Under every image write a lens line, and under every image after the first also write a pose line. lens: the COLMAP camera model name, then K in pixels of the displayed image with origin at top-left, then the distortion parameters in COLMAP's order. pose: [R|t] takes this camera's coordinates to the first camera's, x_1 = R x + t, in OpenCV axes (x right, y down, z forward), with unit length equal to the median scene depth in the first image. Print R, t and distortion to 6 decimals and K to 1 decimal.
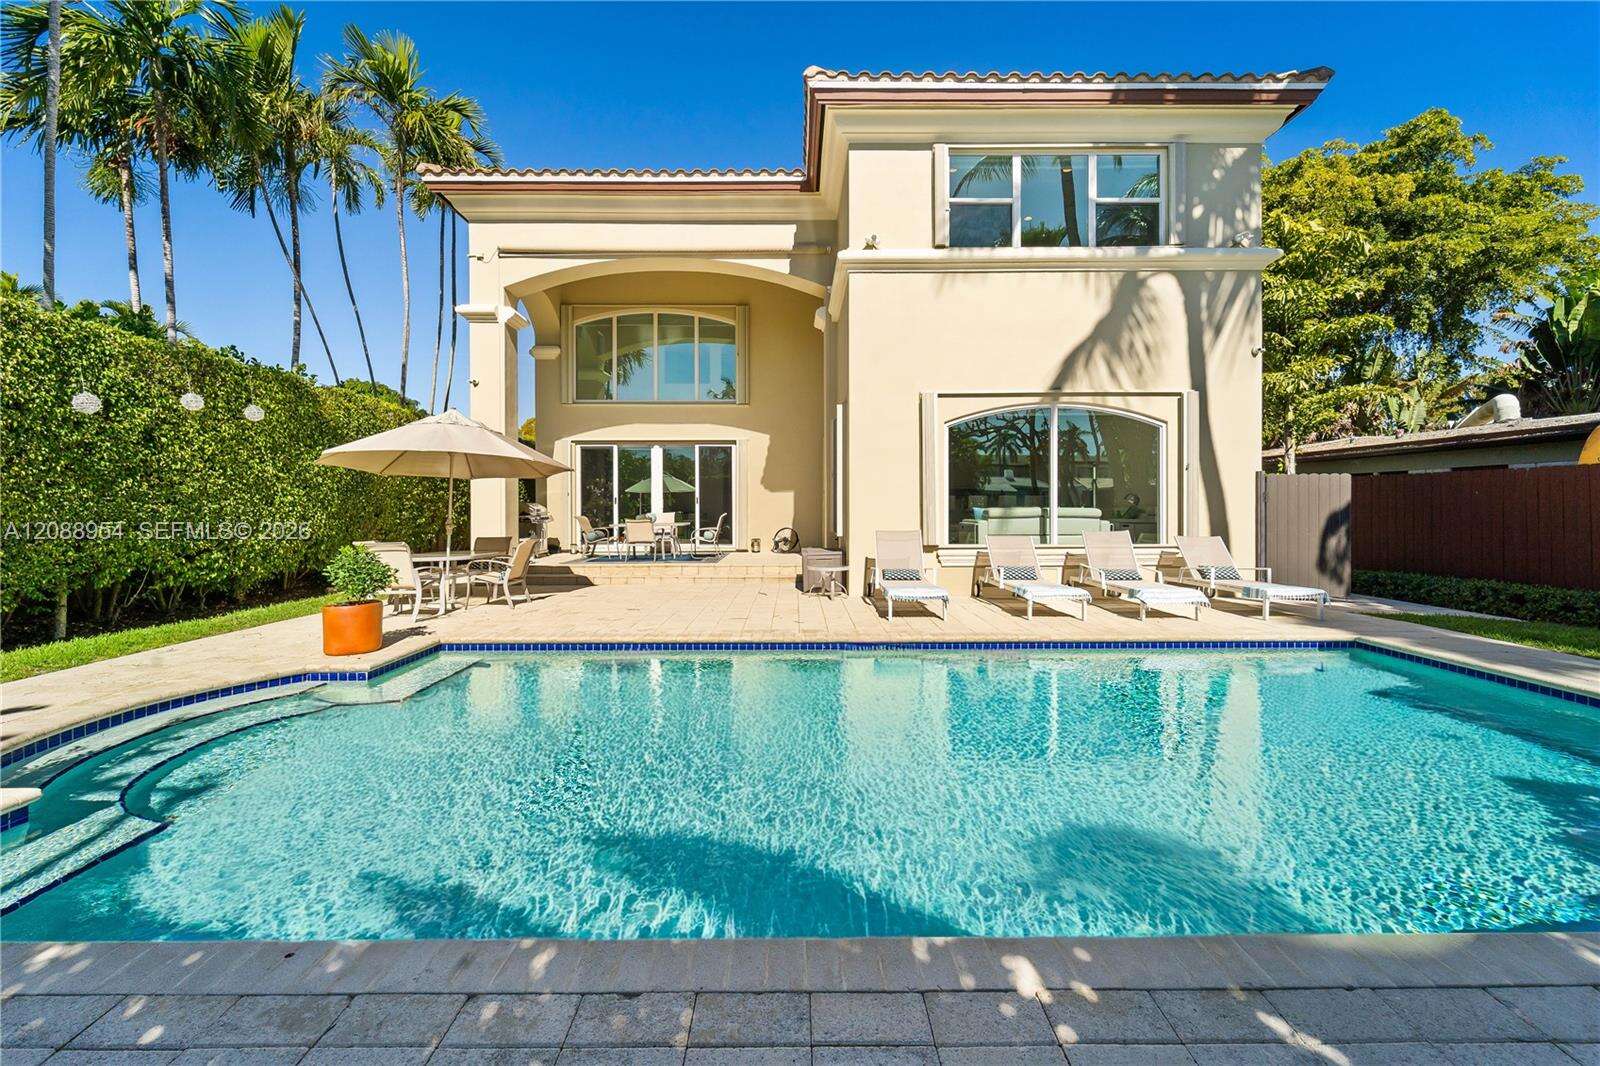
lens RADIAL K [[657.3, 0, 804.5], [0, 657.3, 510.3], [0, 0, 1]] dist [0.003399, -0.000158]
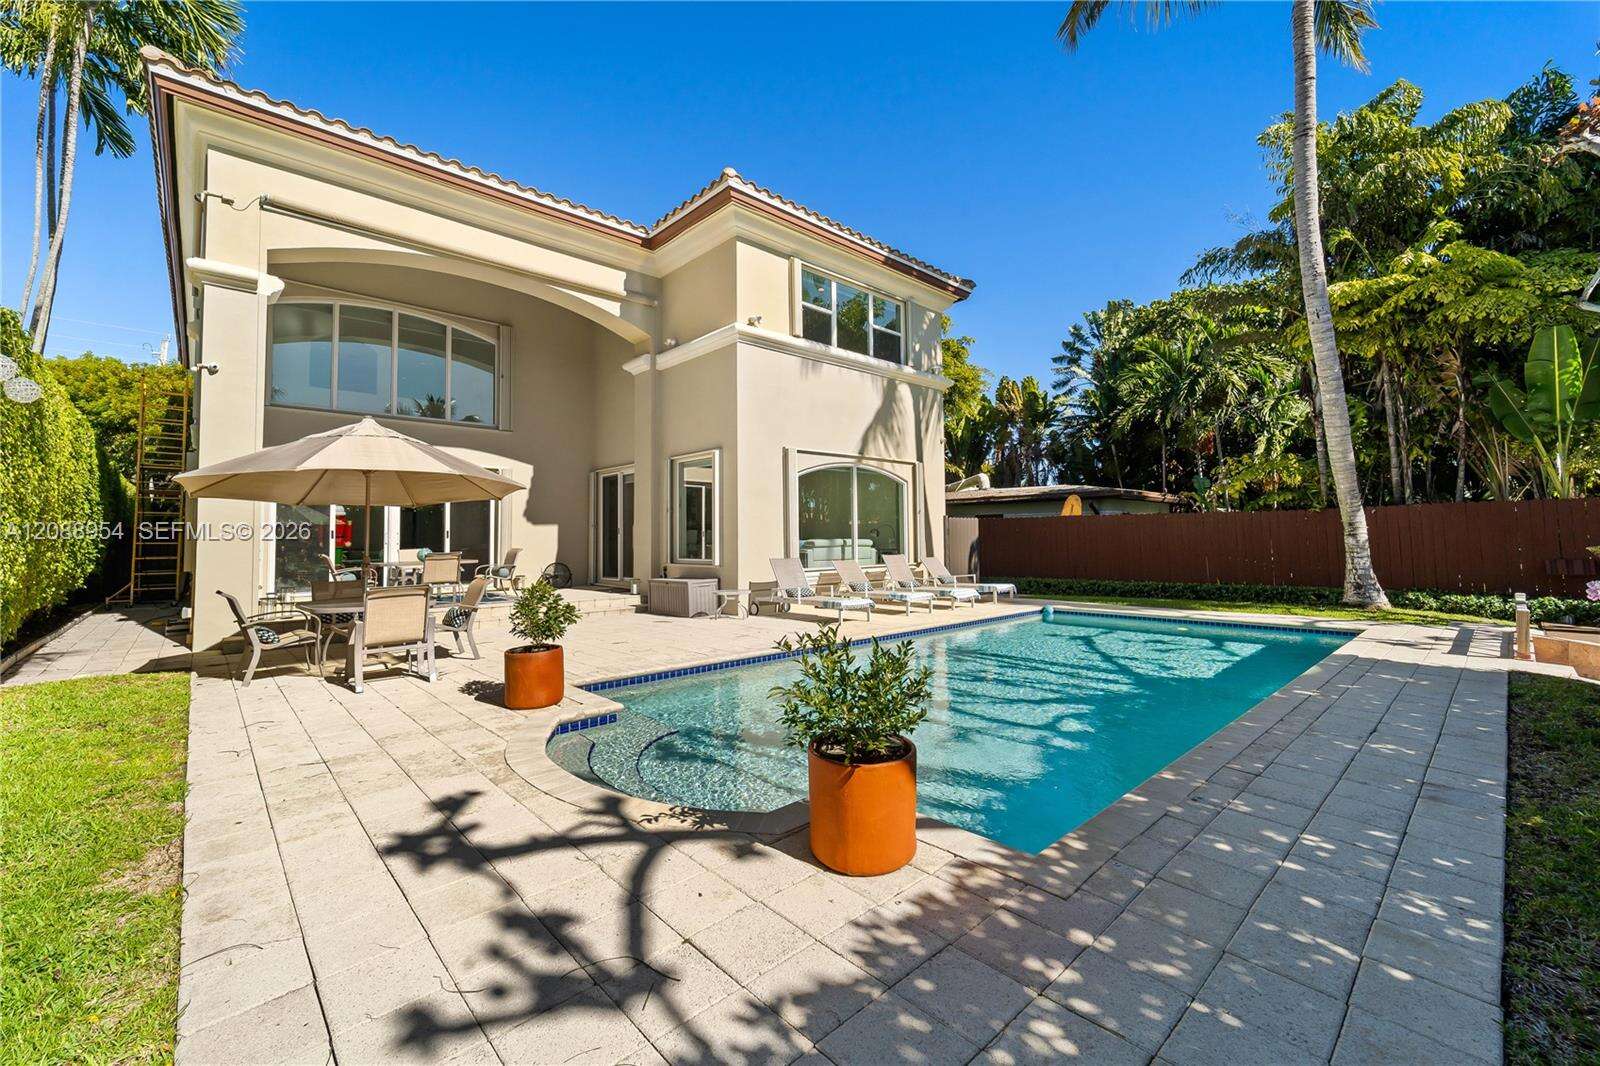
lens RADIAL K [[657.3, 0, 804.5], [0, 657.3, 510.3], [0, 0, 1]] dist [0.003399, -0.000158]
pose [[0.735725, 0.023975, 0.676856, -0.635559], [0.013025, 0.998688, -0.049533, 0.002434], [-0.677155, 0.045259, 0.734447, 0.062111]]
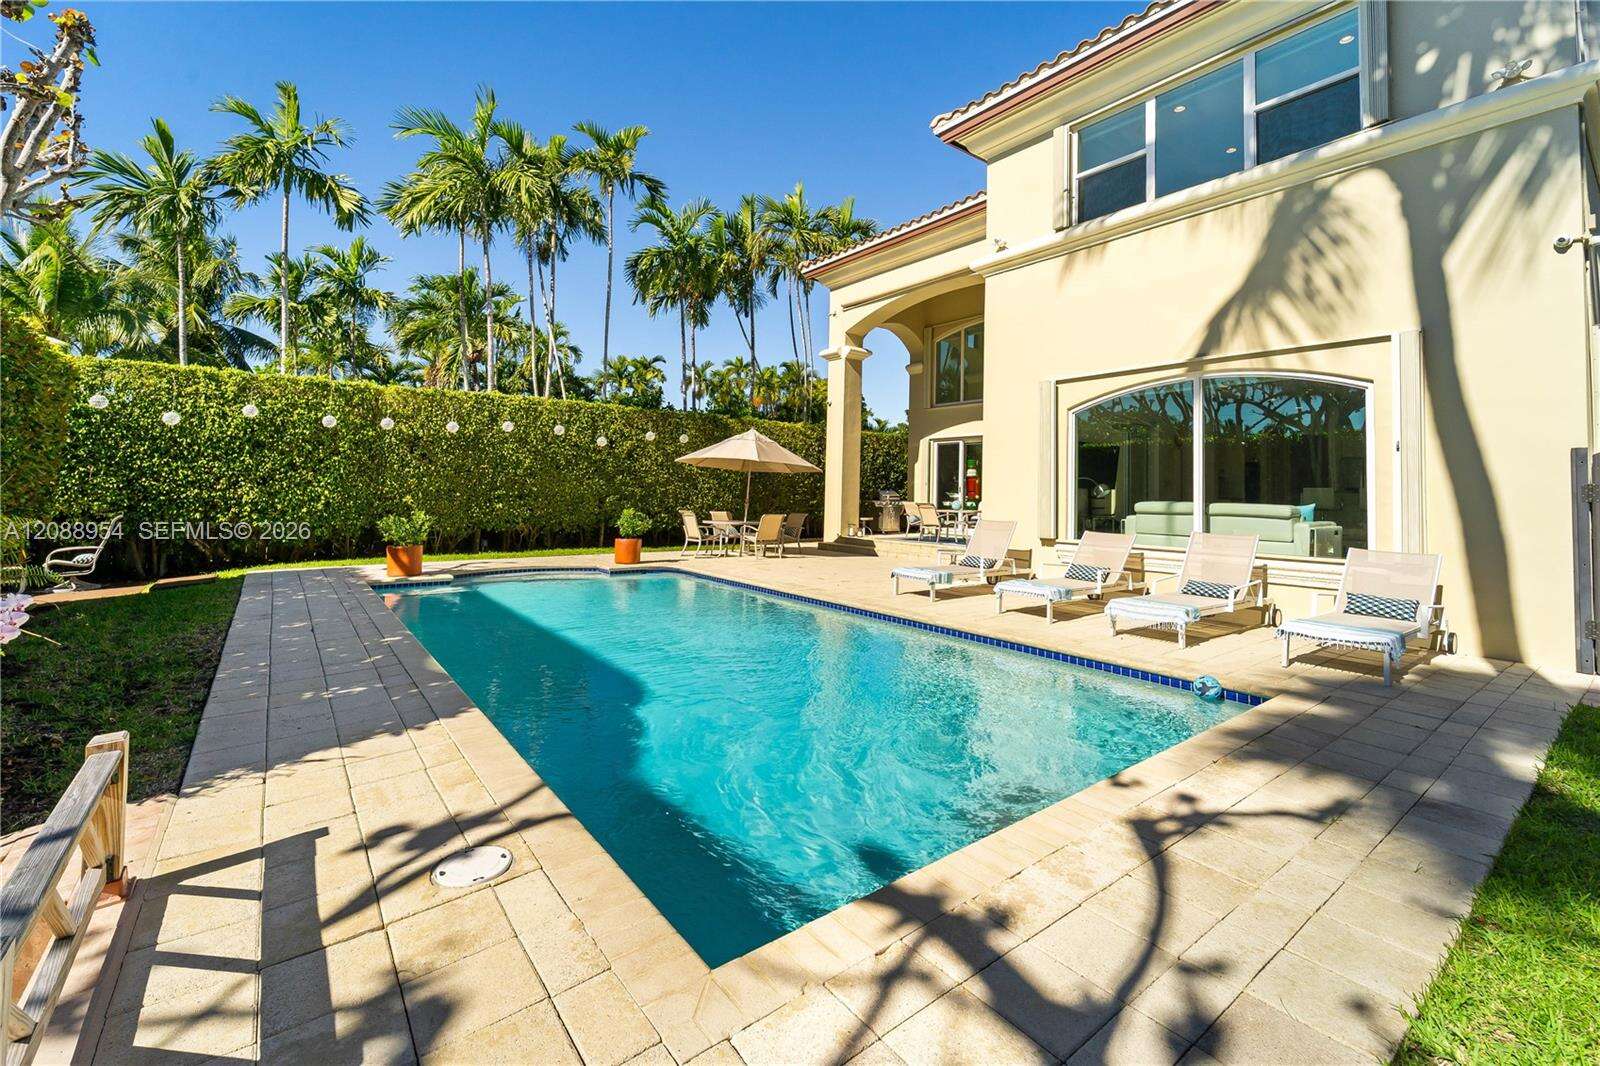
lens RADIAL K [[673.9, 0, 795.7], [0, 673.9, 459.9], [0, 0, 1]] dist [-0.013662, -0.000191]
pose [[0.604374, -0.024599, -0.796321, 0.736990], [-0.022038, 0.998625, -0.047574, -0.005512], [0.796396, 0.046302, 0.603001, 0.106689]]
